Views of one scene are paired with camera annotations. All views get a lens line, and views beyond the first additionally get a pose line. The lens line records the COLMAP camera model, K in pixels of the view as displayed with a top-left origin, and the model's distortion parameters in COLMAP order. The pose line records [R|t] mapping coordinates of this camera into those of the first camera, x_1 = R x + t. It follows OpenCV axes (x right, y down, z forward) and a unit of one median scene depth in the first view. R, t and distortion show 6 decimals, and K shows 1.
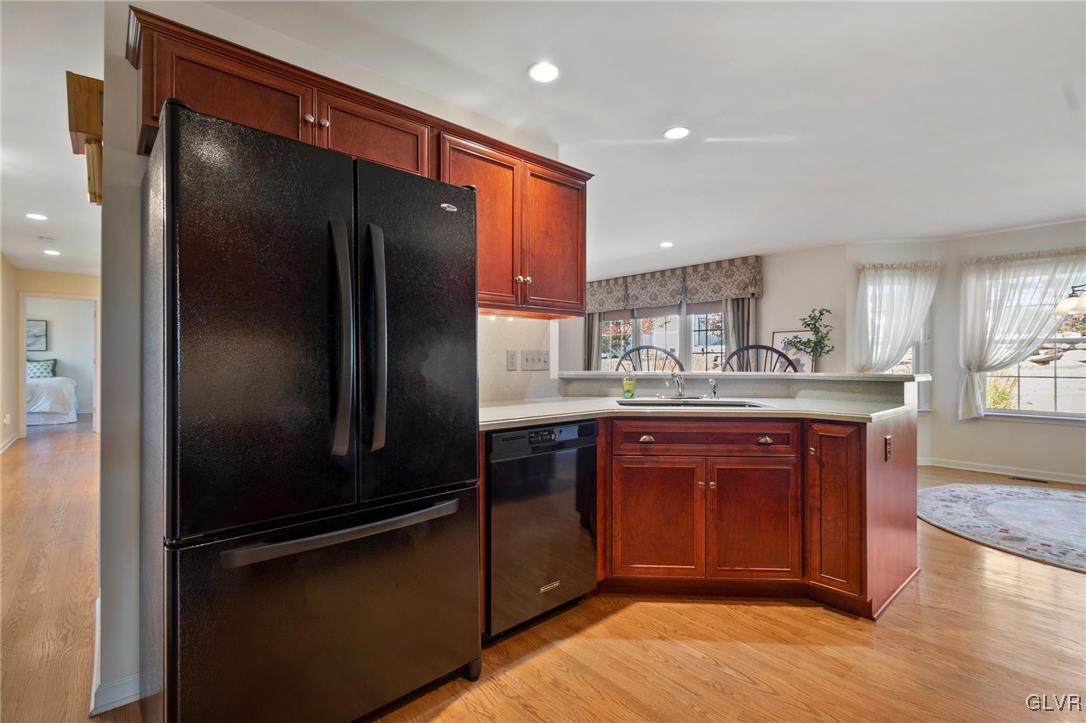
lens RADIAL K [[493.5, 0, 543.0], [0, 493.5, 361.5], [0, 0, 1]] dist [-0.001124, -0.000256]
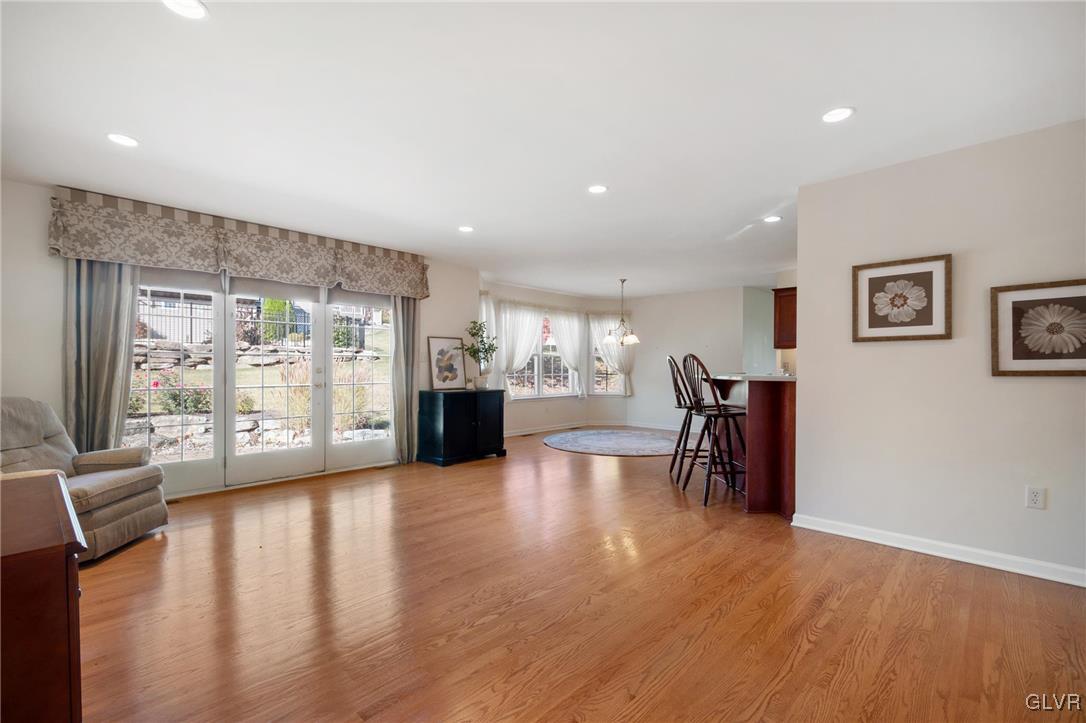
lens RADIAL K [[486.5, 0, 547.0], [0, 486.5, 366.1], [0, 0, 1]] dist [-0.000303, -0.000079]
pose [[-0.093586, -0.000955, 0.995611, -0.508113], [-0.003312, 0.999994, 0.000648, -0.001229], [-0.995606, -0.003237, -0.093588, 0.795899]]
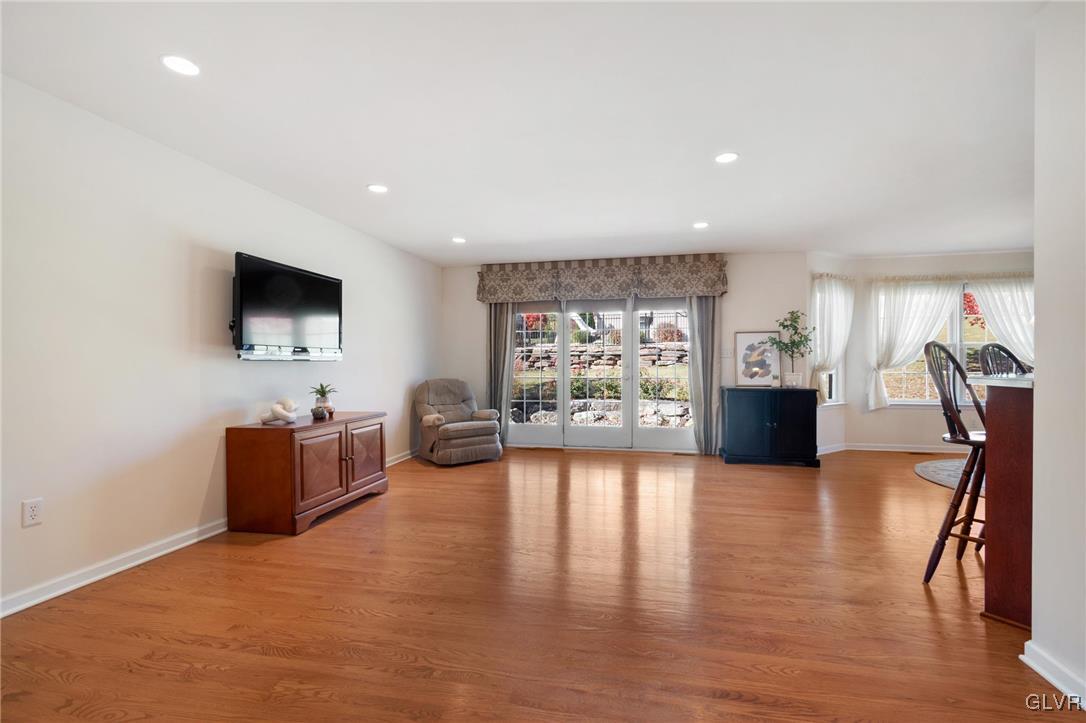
lens RADIAL K [[475.0, 0, 539.8], [0, 475.0, 365.6], [0, 0, 1]] dist [0.000719, -0.000029]
pose [[0.811116, -0.007016, 0.584843, -0.388699], [0.003364, 0.999967, 0.007330, -0.000729], [-0.584876, -0.003978, 0.811113, 0.421989]]
